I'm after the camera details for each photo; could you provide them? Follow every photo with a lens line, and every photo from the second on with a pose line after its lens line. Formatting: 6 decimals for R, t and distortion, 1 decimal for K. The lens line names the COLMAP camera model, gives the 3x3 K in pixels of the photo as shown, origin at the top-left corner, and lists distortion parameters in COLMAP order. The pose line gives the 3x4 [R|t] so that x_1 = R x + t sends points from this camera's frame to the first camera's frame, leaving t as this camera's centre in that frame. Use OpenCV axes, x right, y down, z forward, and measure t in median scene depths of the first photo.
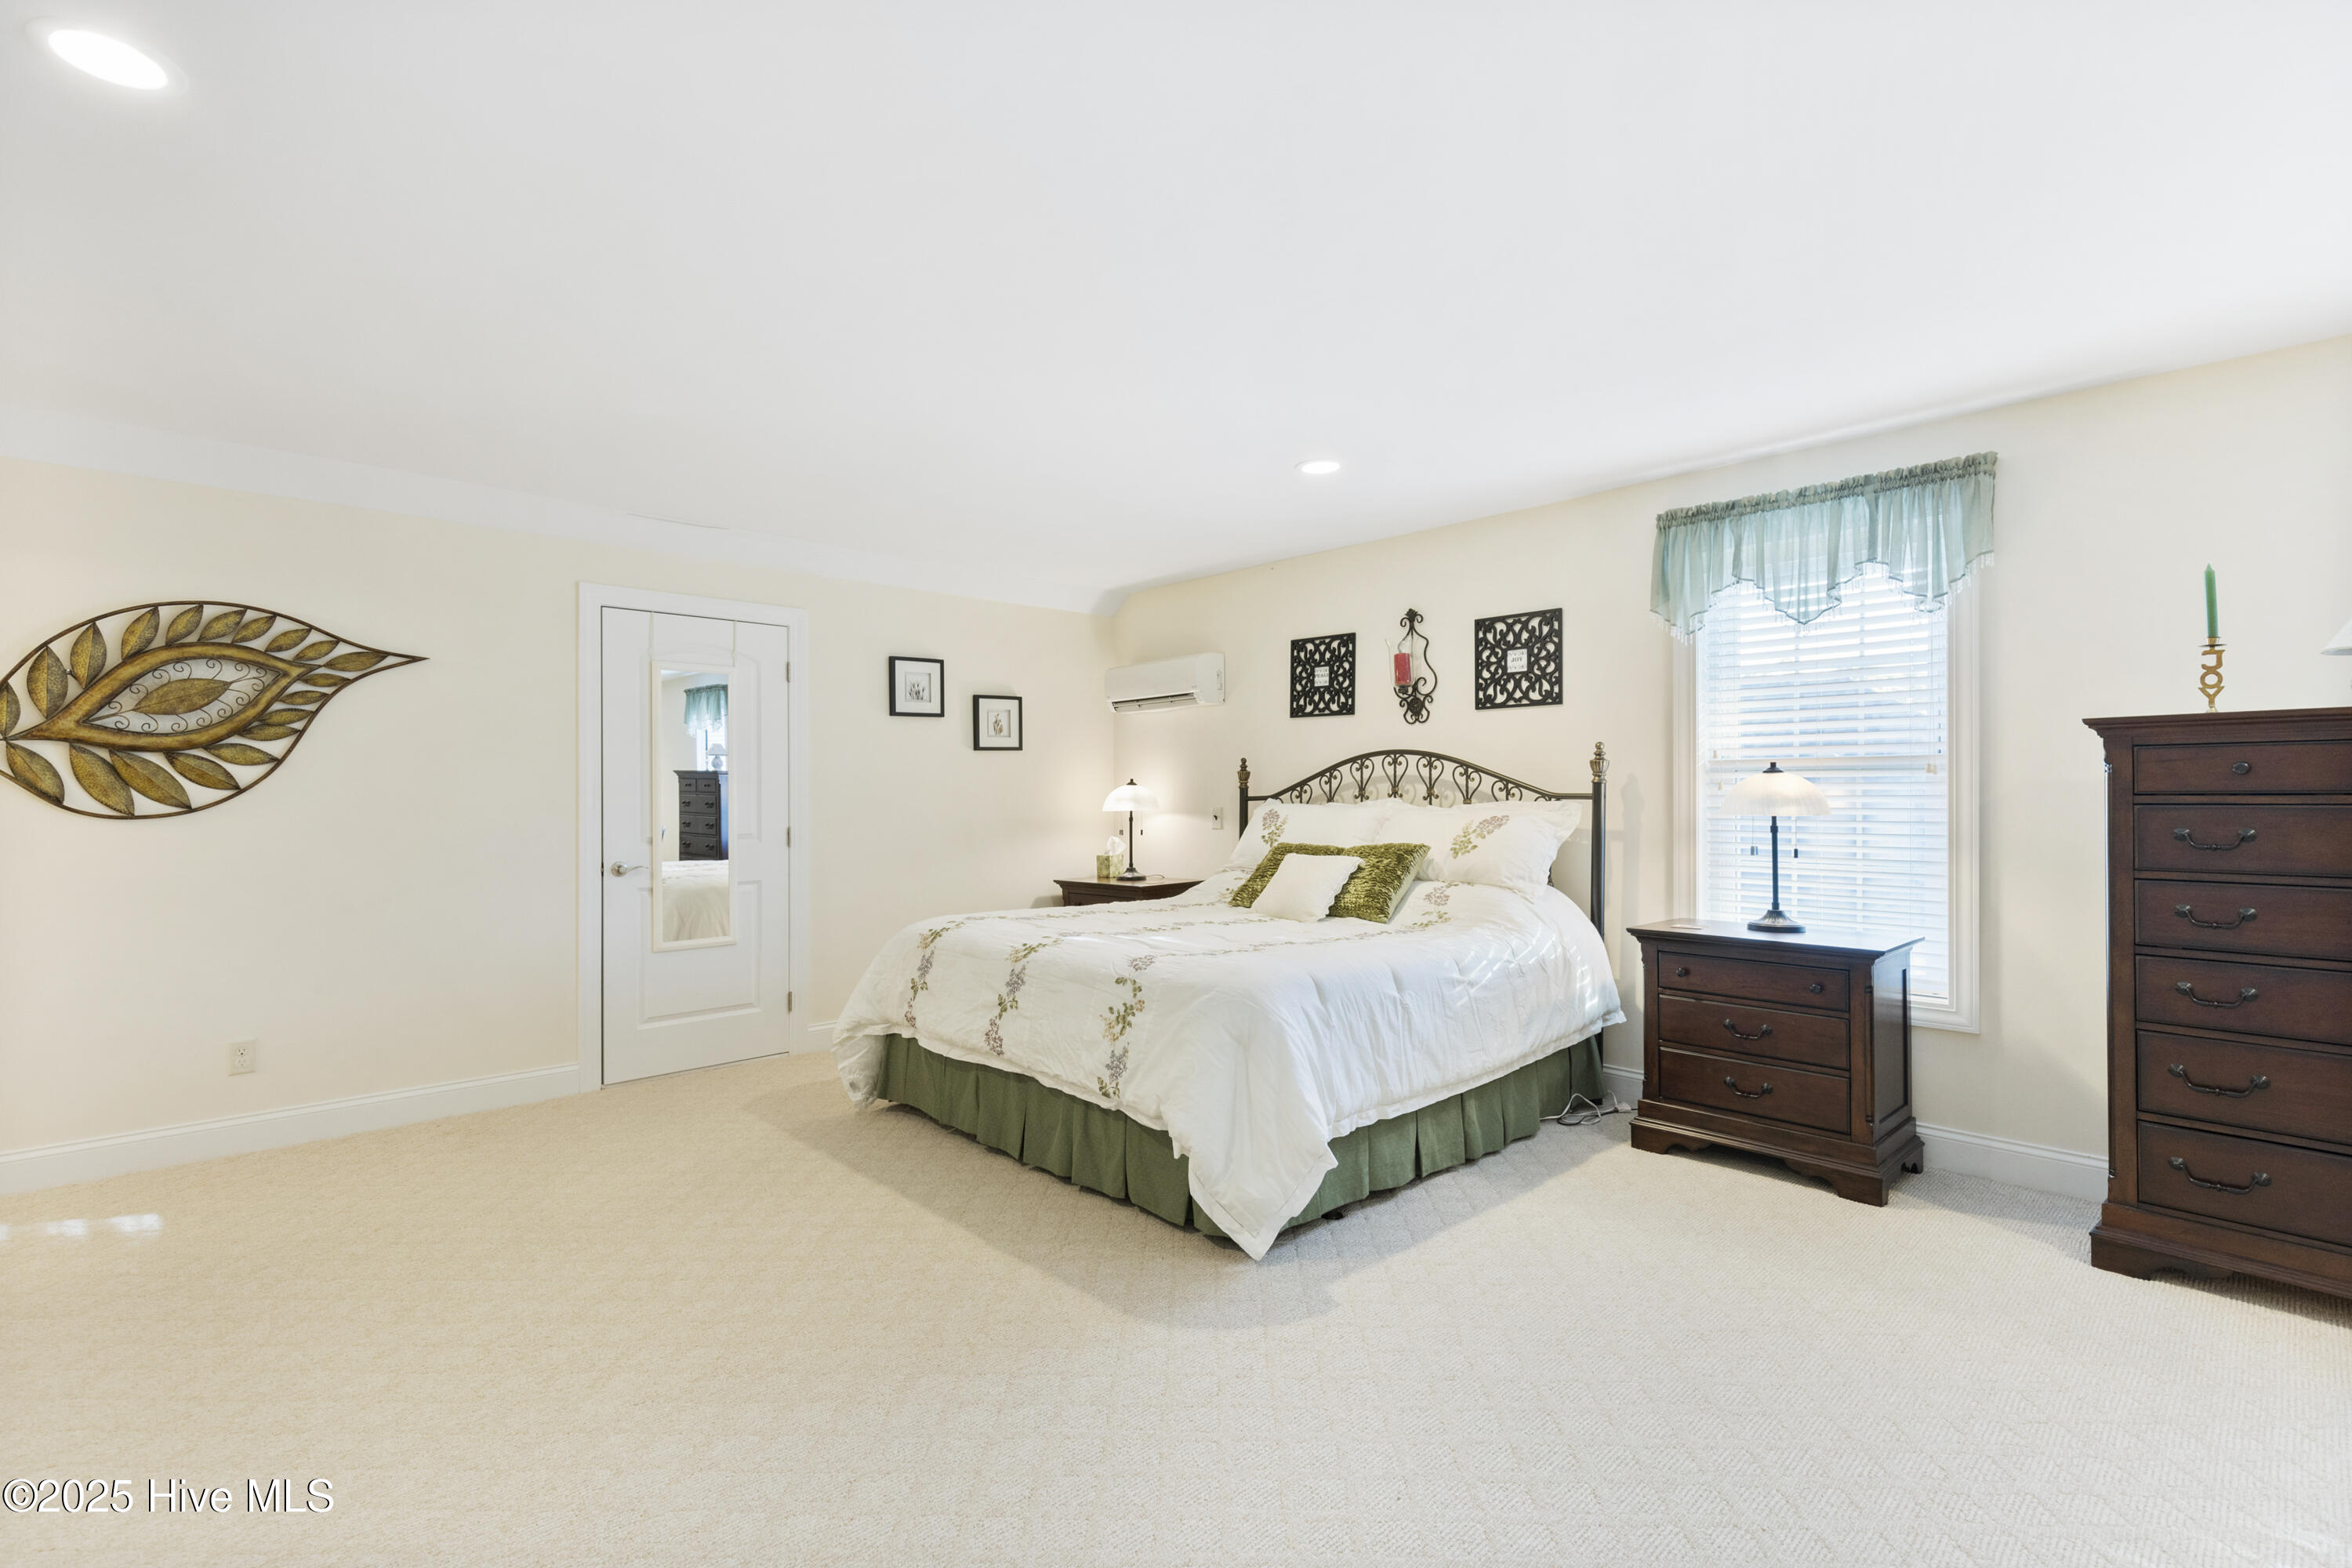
lens RADIAL K [[1076.8, 0, 1180.5], [0, 1076.8, 782.8], [0, 0, 1]] dist [-0.000718, -0.000826]
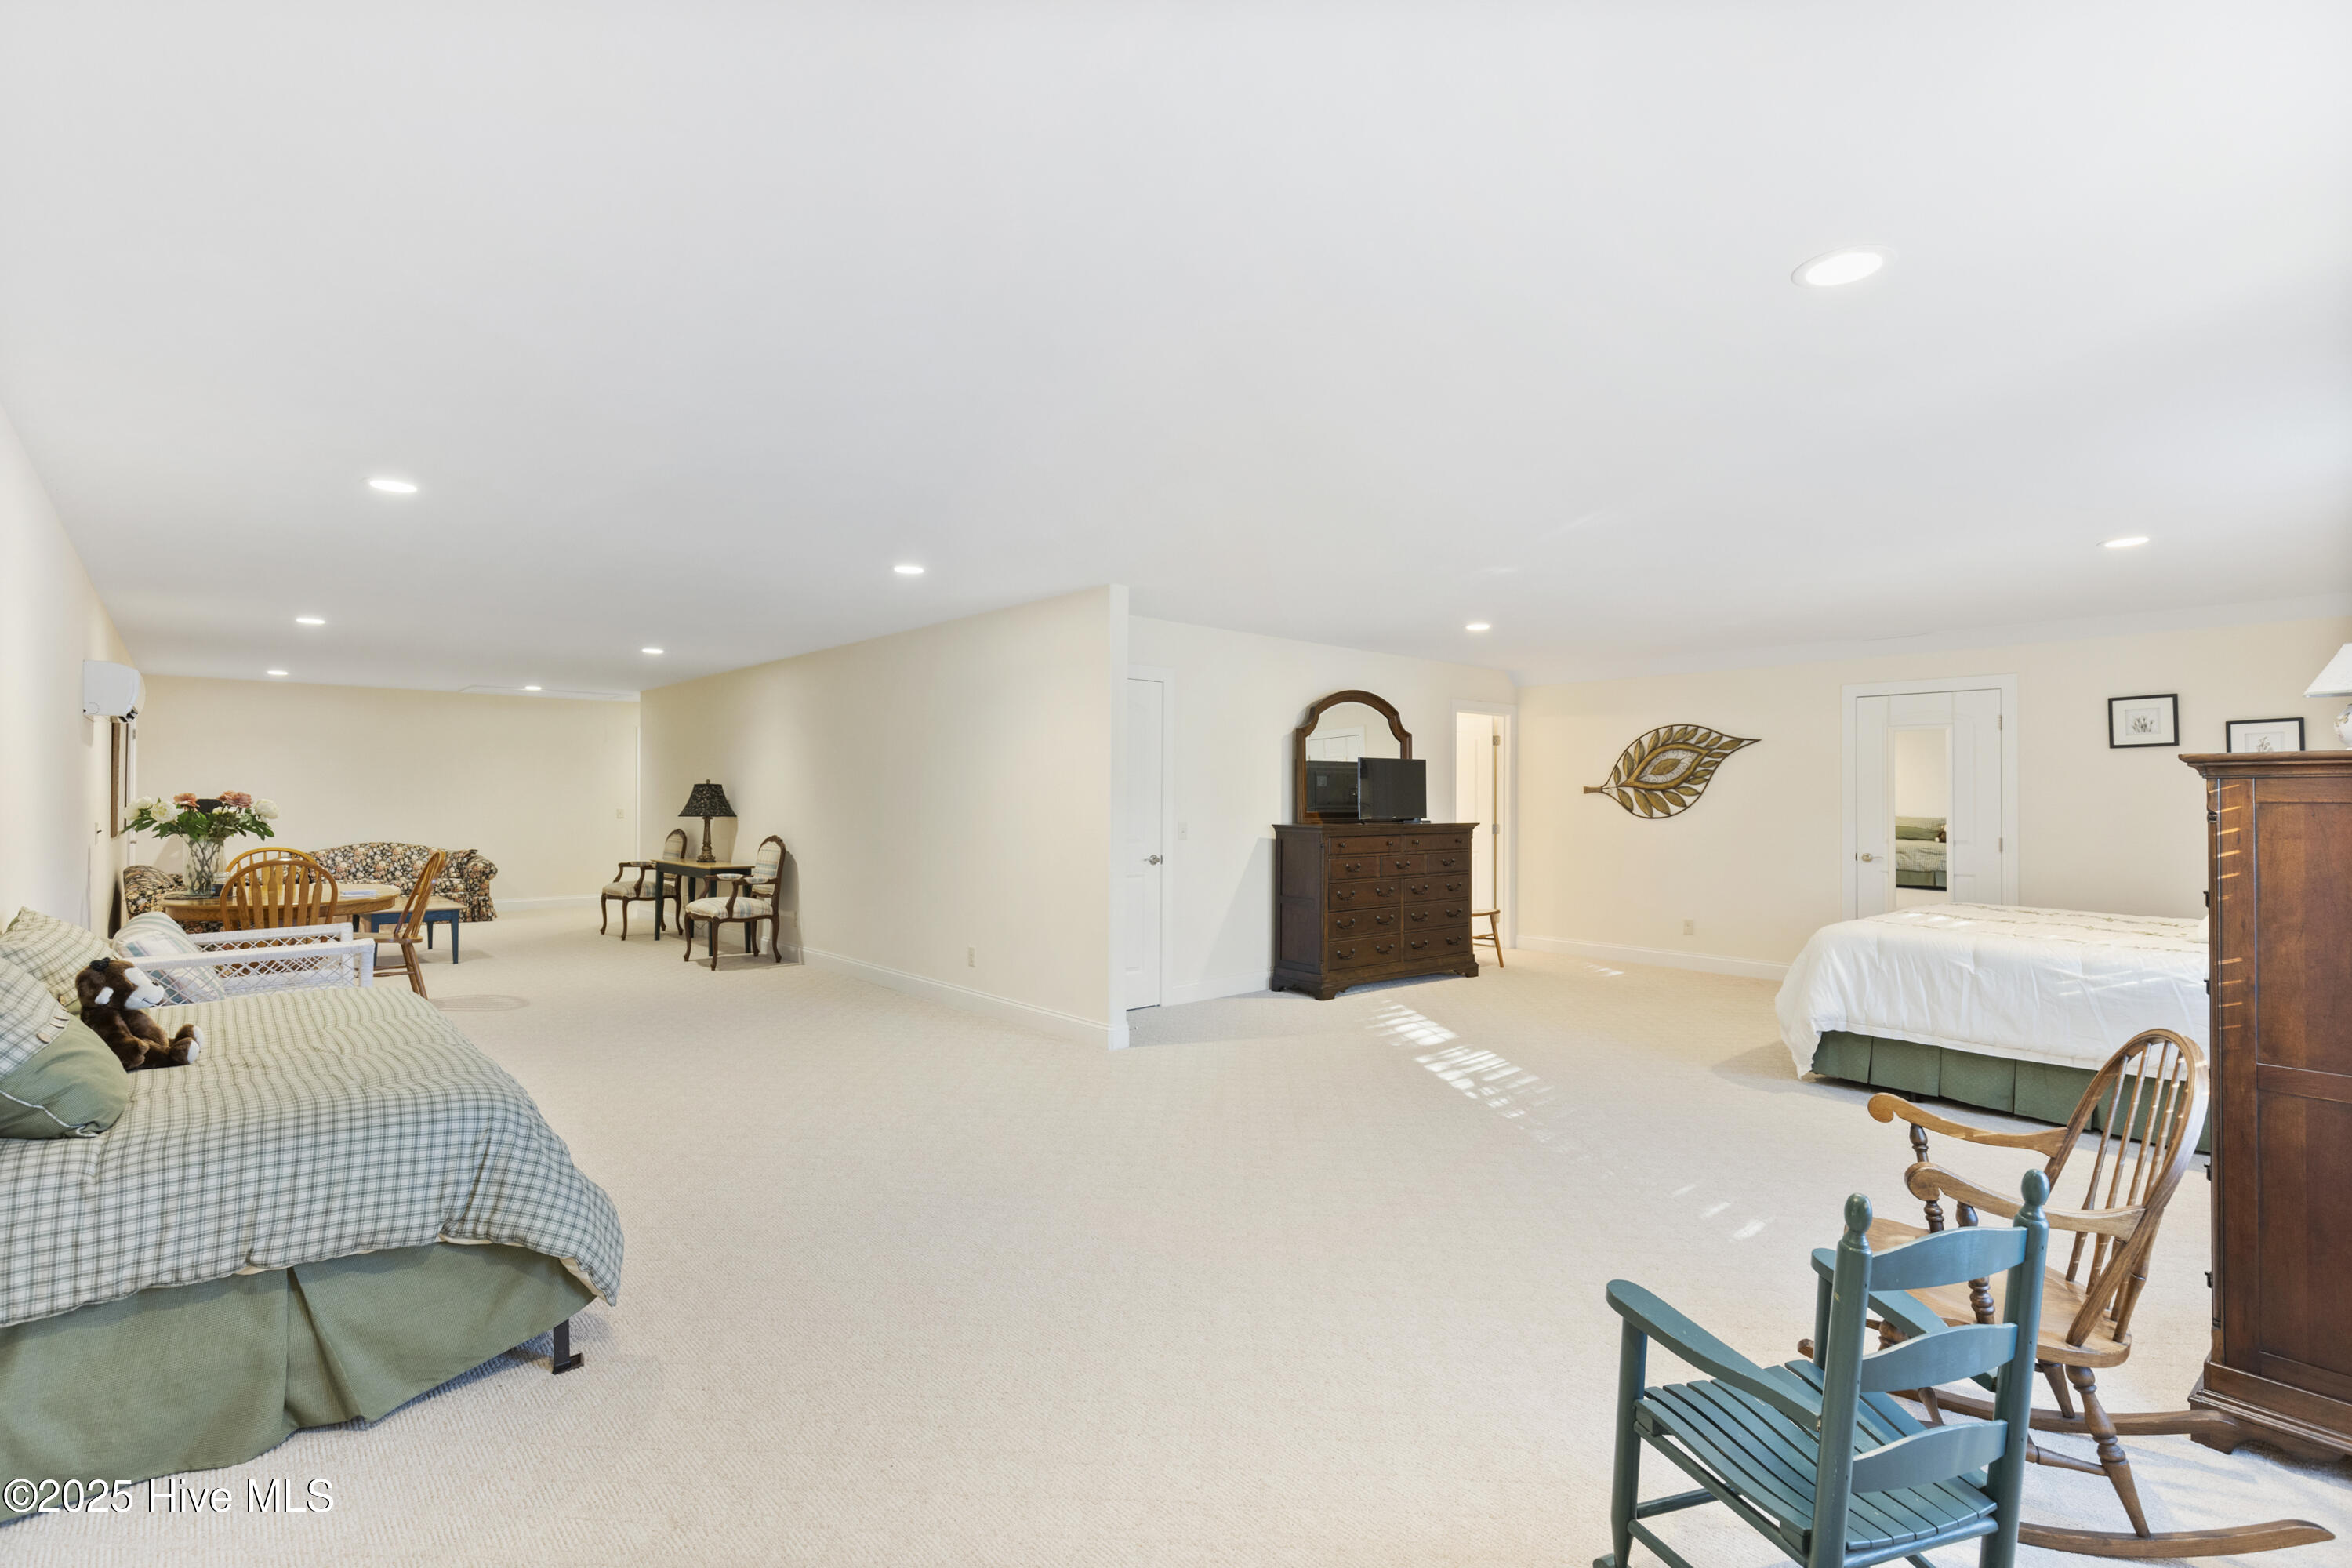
lens RADIAL K [[1076.8, 0, 1183.9], [0, 1076.8, 793.5], [0, 0, 1]] dist [-0.000718, -0.000826]
pose [[-0.033886, 0.000310, -0.999426, 1.427516], [0.006489, 0.999979, 0.000090, -0.029107], [0.999405, -0.006482, -0.033888, 0.030800]]
